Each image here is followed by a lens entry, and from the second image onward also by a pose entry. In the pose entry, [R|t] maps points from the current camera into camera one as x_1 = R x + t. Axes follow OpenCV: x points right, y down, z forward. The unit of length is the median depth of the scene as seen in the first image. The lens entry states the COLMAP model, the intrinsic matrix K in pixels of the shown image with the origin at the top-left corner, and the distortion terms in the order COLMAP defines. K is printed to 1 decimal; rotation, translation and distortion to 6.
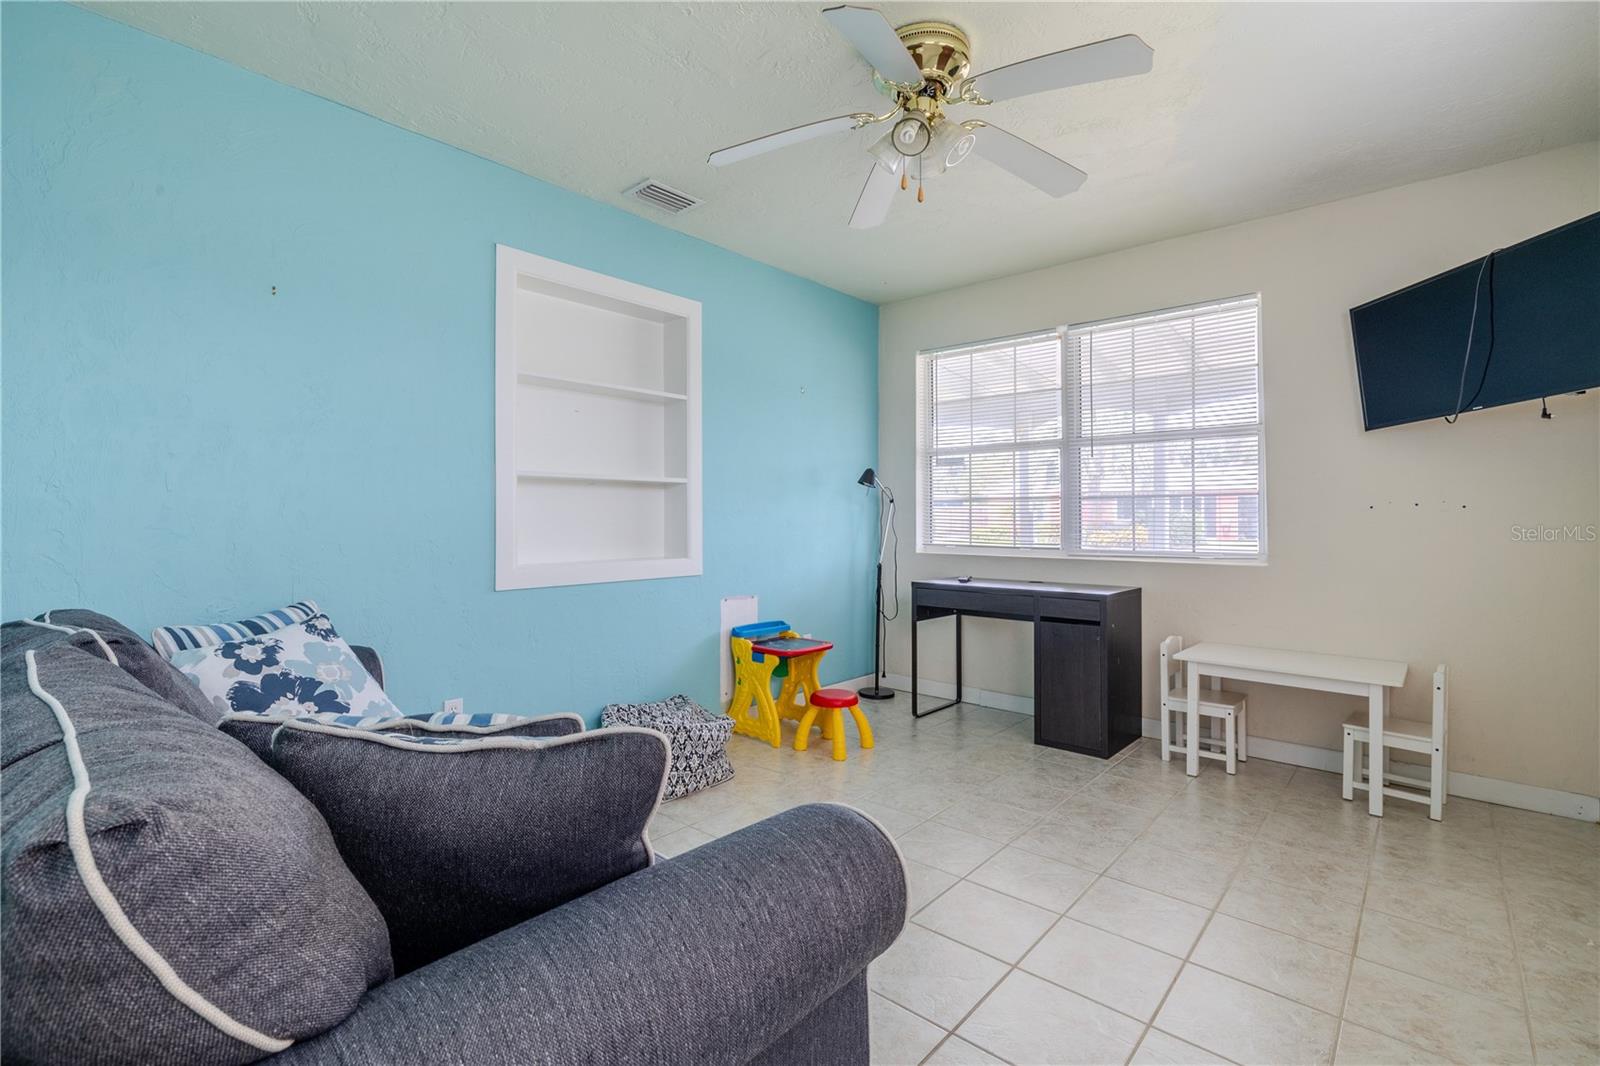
lens RADIAL K [[711.7, 0, 789.2], [0, 711.7, 523.2], [0, 0, 1]] dist [-0.001172, 0.000258]
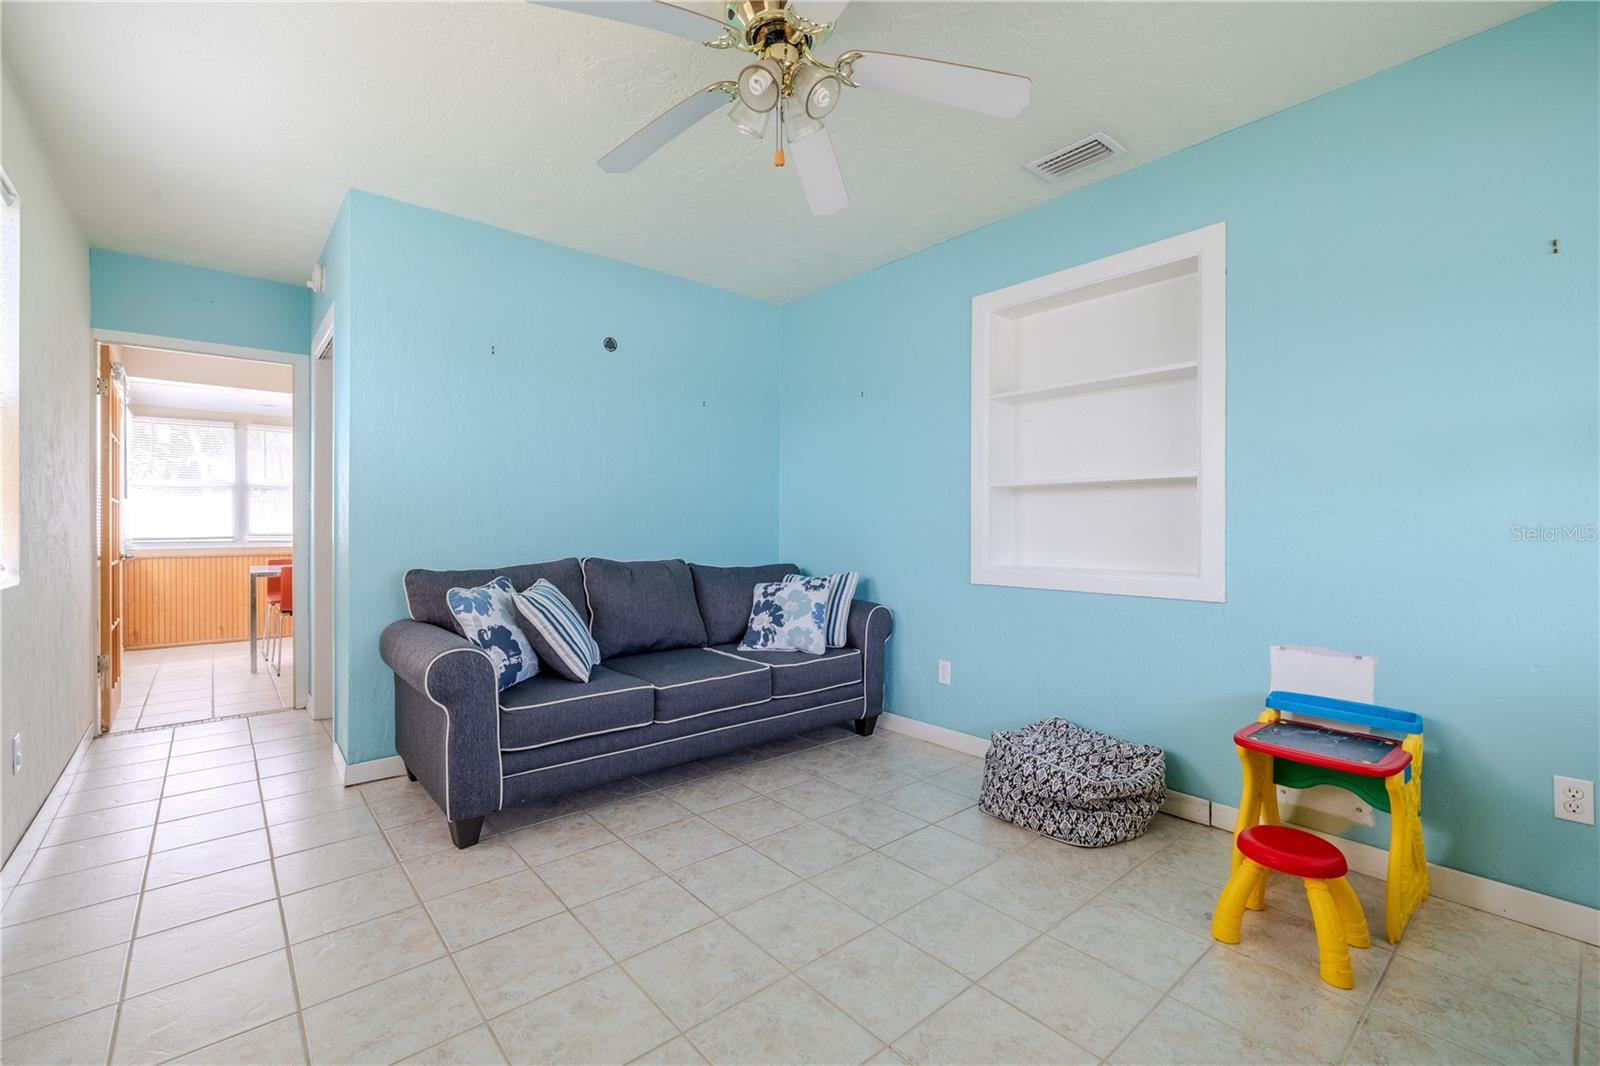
lens RADIAL K [[693.9, 0, 790.3], [0, 693.9, 531.2], [0, 0, 1]] dist [0.000086, 0.001275]
pose [[-0.136806, 0.013233, -0.990509, 0.687081], [-0.001942, 0.999905, 0.013627, -0.008778], [0.990596, 0.003788, -0.136767, 0.729298]]
